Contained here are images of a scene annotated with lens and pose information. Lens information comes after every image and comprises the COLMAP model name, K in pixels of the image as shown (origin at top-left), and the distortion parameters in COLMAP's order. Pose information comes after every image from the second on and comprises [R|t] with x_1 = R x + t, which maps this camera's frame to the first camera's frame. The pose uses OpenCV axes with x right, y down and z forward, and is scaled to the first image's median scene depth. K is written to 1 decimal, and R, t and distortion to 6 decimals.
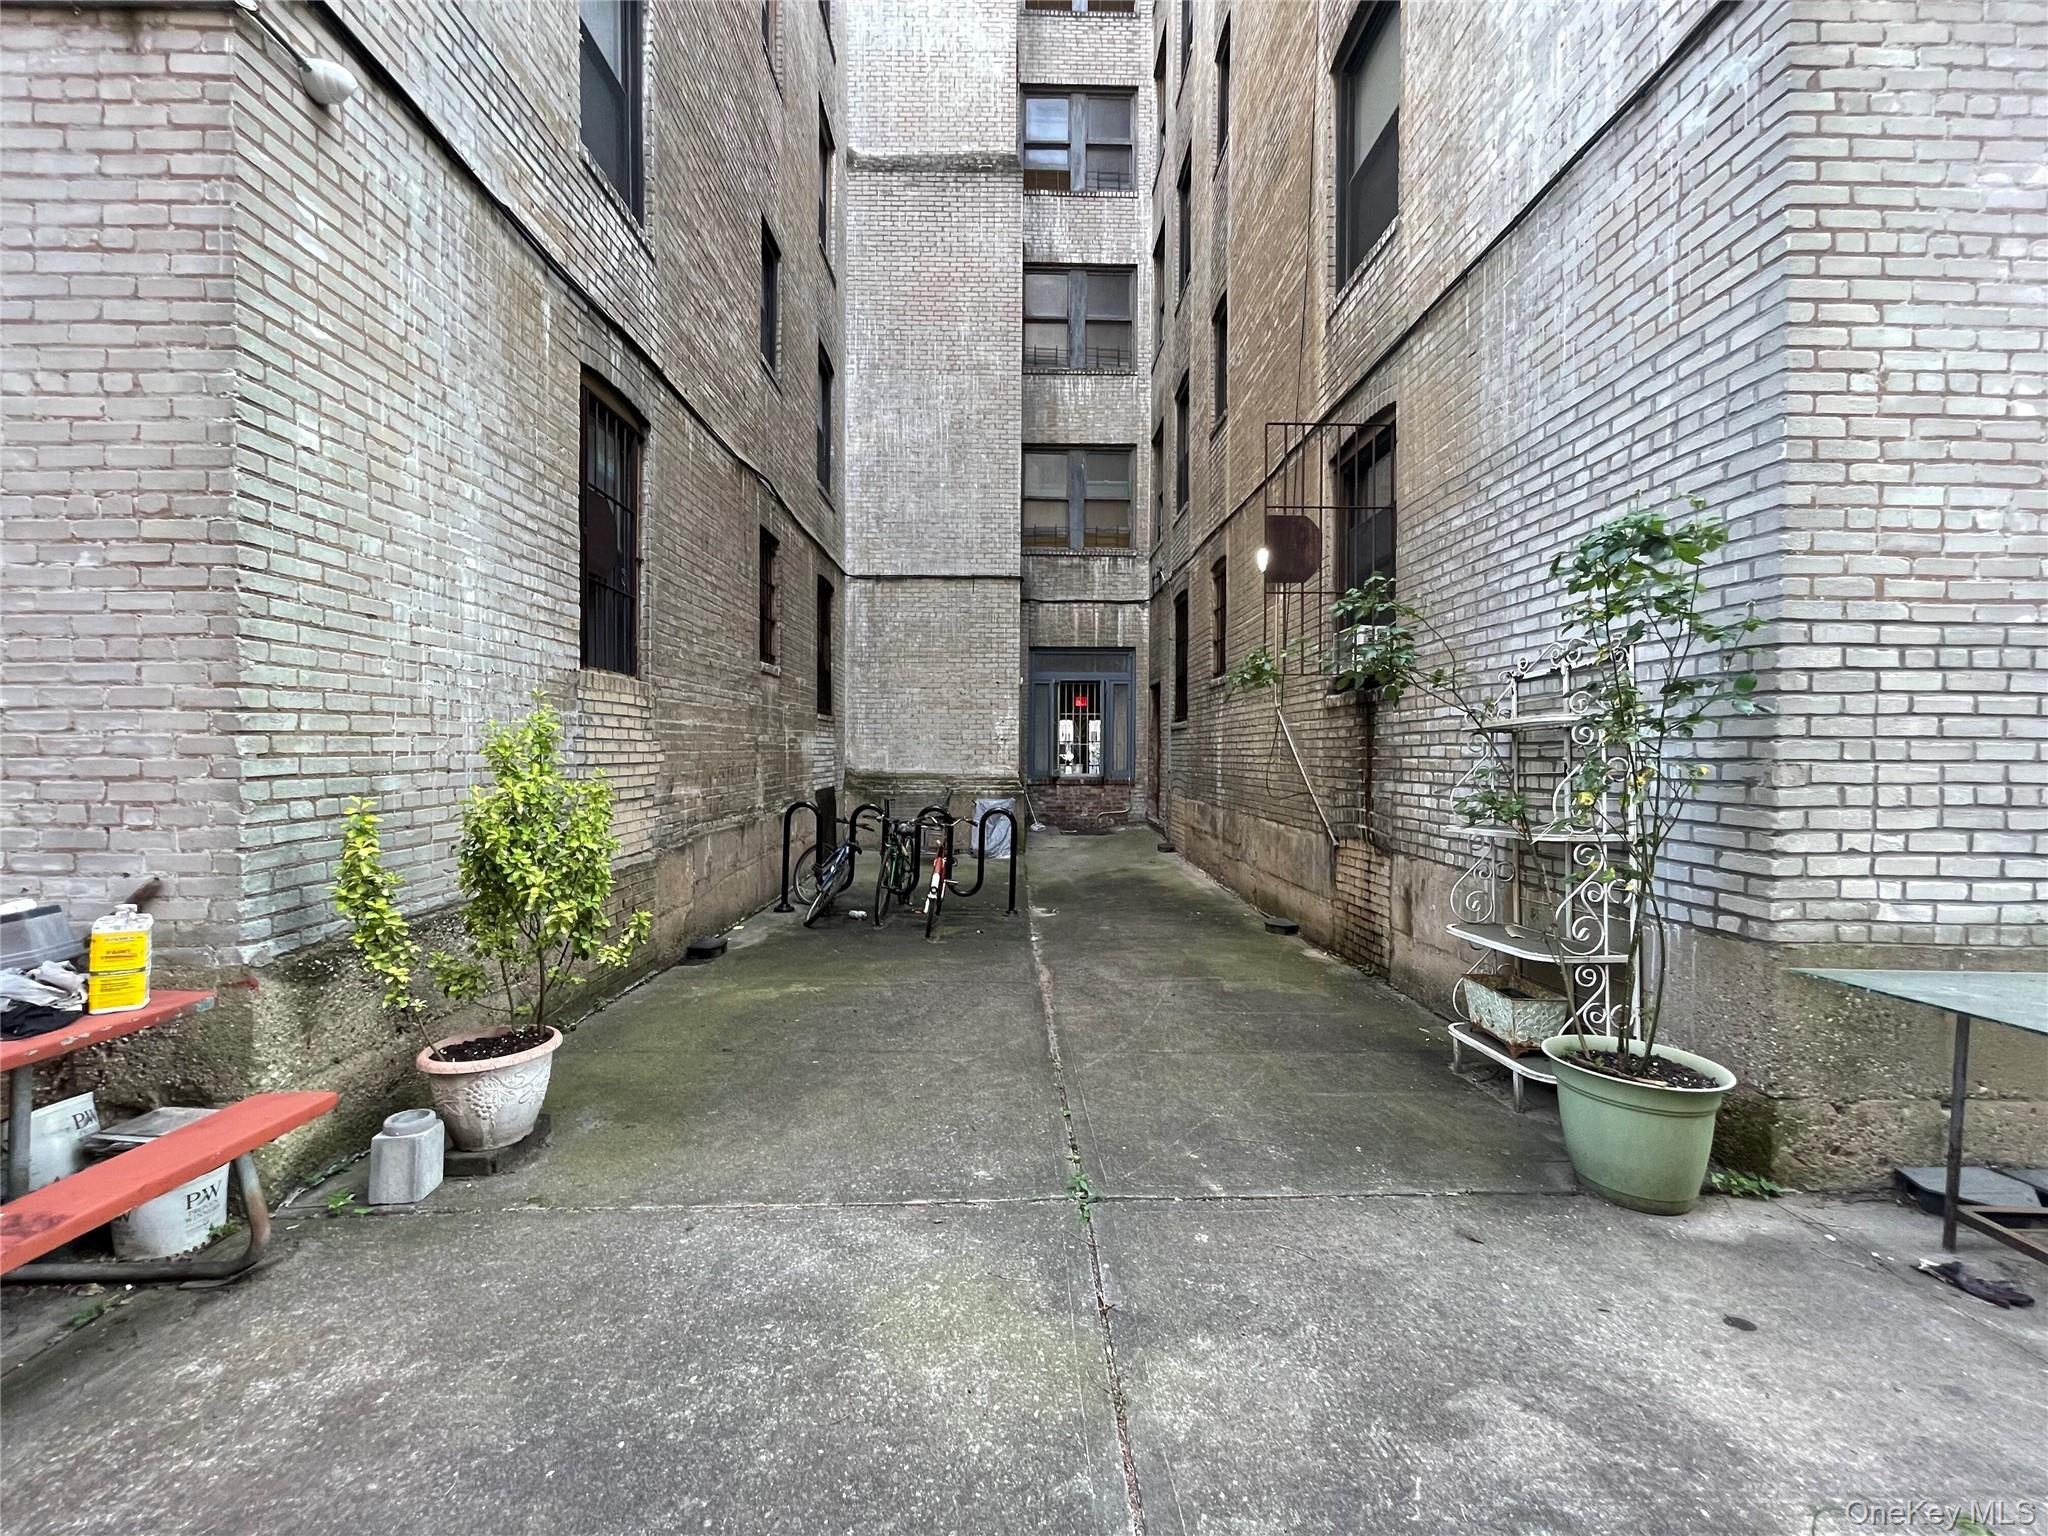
lens RADIAL K [[813.8, 0, 1012.4], [0, 813.8, 770.6], [0, 0, 1]] dist [-0.001588, -0.000166]
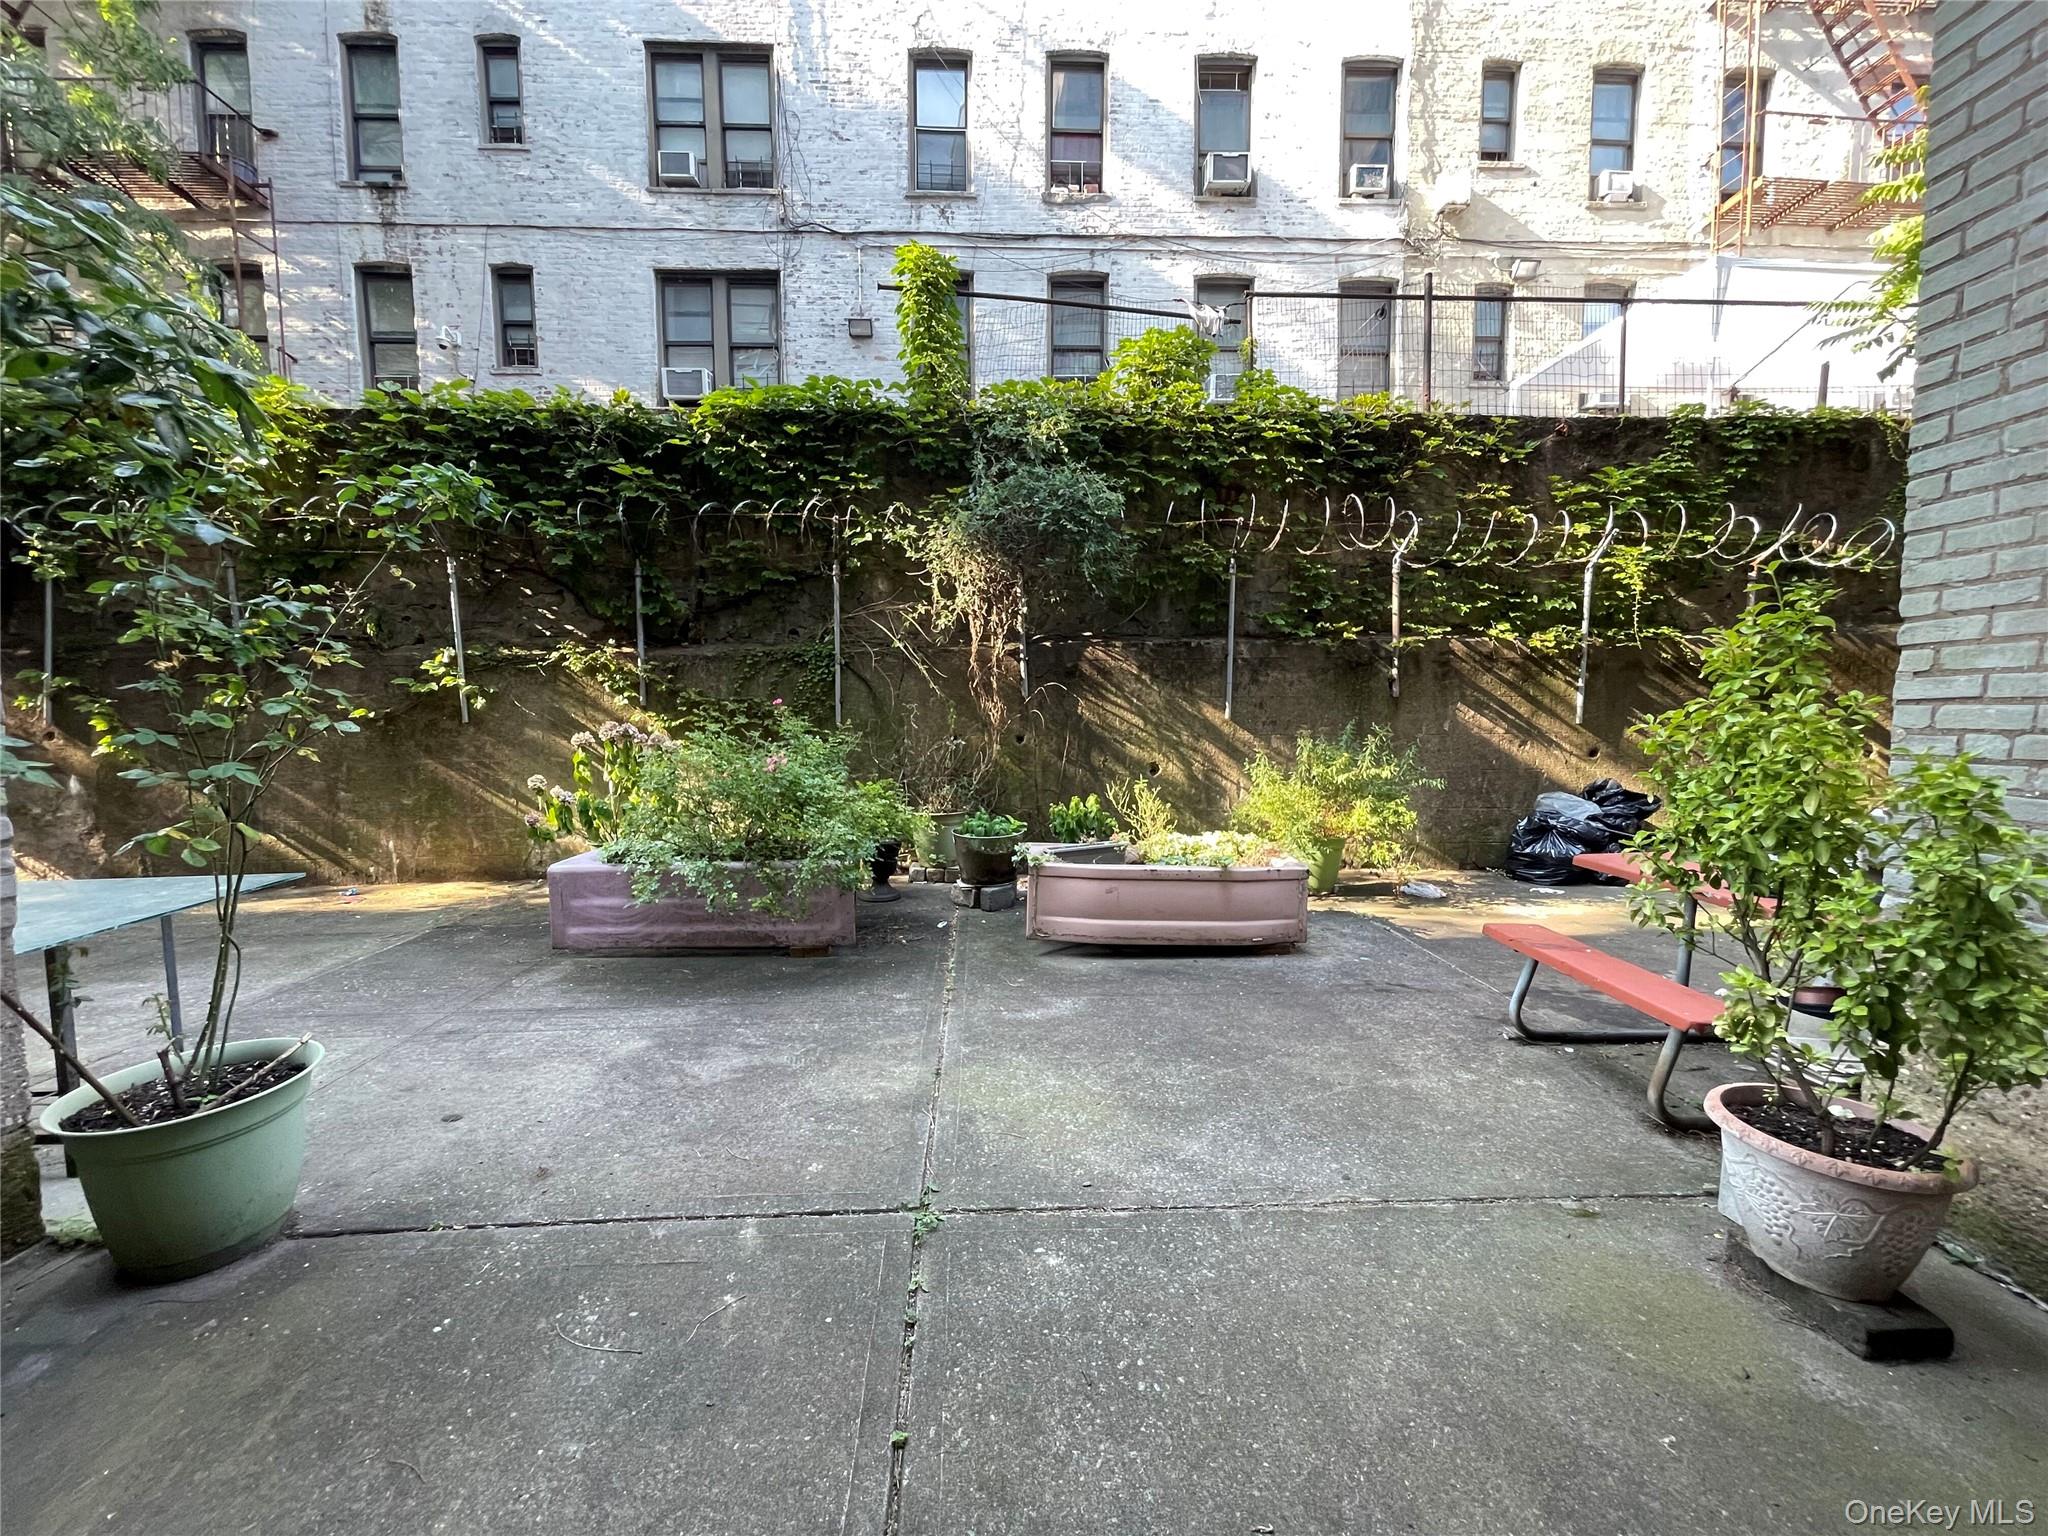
lens RADIAL K [[813.8, 0, 1012.4], [0, 813.8, 770.6], [0, 0, 1]] dist [-0.001588, -0.000166]
pose [[-0.999462, 0.007053, -0.032018, 0.019119], [0.003815, 0.994972, 0.100076, -0.006665], [0.032563, 0.099900, -0.994464, 1.775510]]
